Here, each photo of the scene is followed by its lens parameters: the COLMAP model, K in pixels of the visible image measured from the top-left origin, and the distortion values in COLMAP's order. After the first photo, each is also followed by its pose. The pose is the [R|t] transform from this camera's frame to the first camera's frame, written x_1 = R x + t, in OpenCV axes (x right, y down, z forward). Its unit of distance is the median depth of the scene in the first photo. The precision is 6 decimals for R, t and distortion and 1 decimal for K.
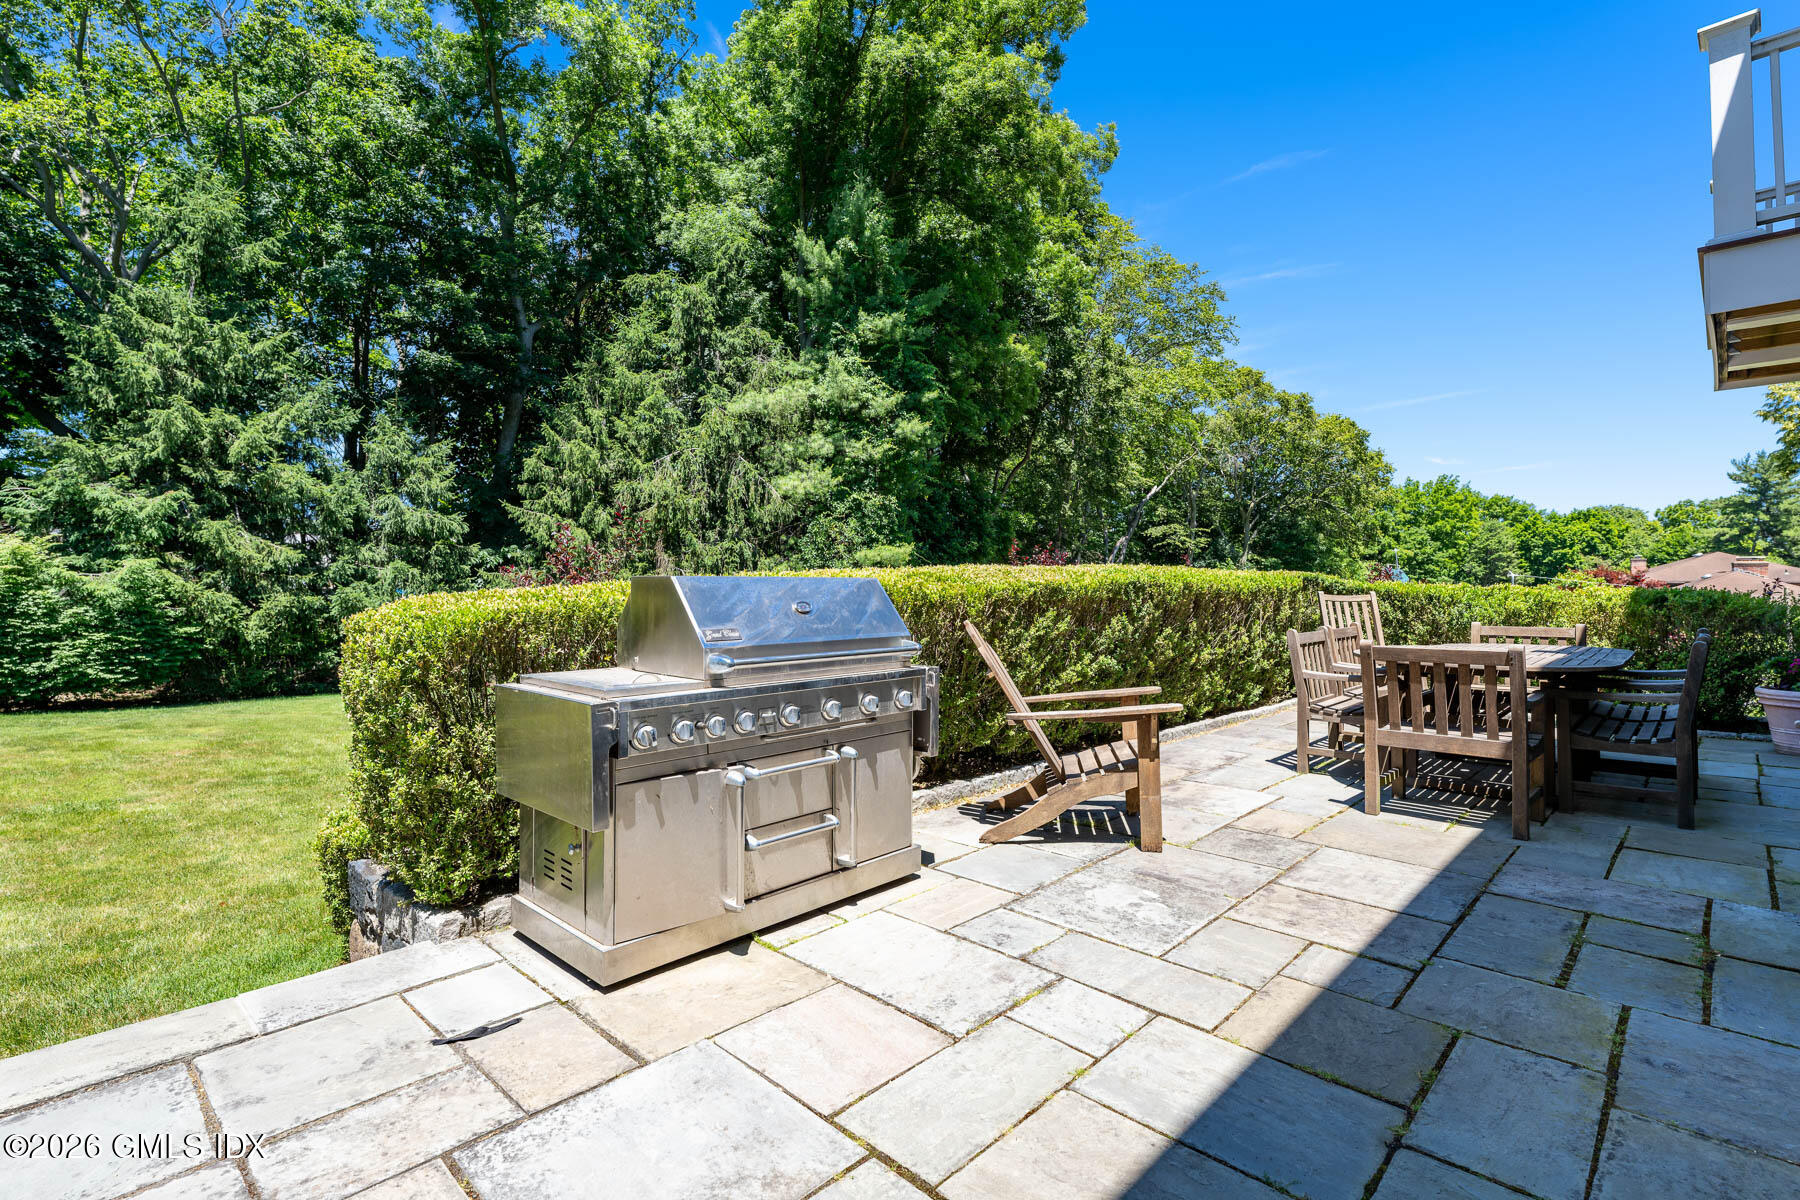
lens RADIAL K [[861.1, 0, 888.3], [0, 861.1, 589.1], [0, 0, 1]] dist [0.005724, -0.000172]
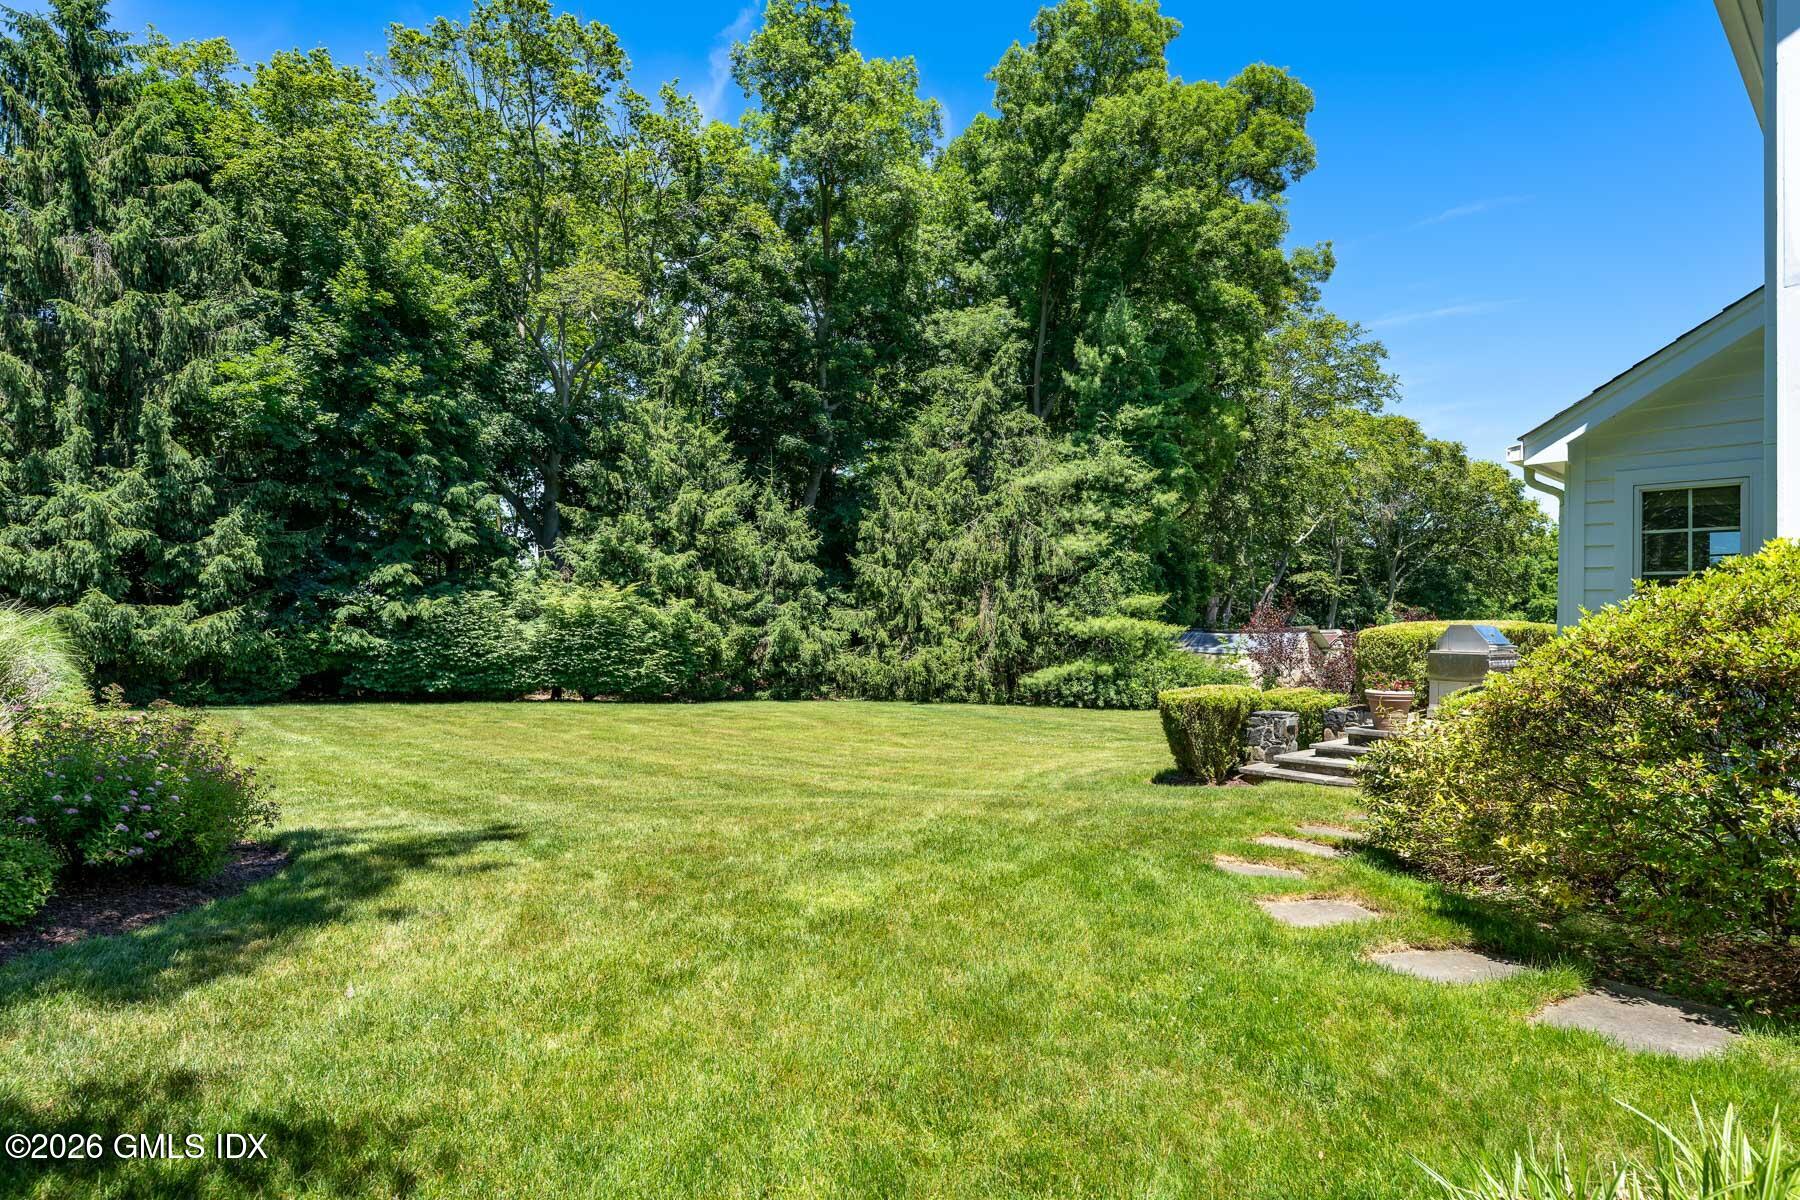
lens RADIAL K [[1008.4, 0, 852.0], [0, 1008.4, 613.1], [0, 0, 1]] dist [0.001544, 0.001097]
pose [[0.998261, 0.017271, -0.056368, -0.331118], [-0.018357, 0.999655, -0.018797, 0.010009], [0.056024, 0.019799, 0.998233, -0.446577]]
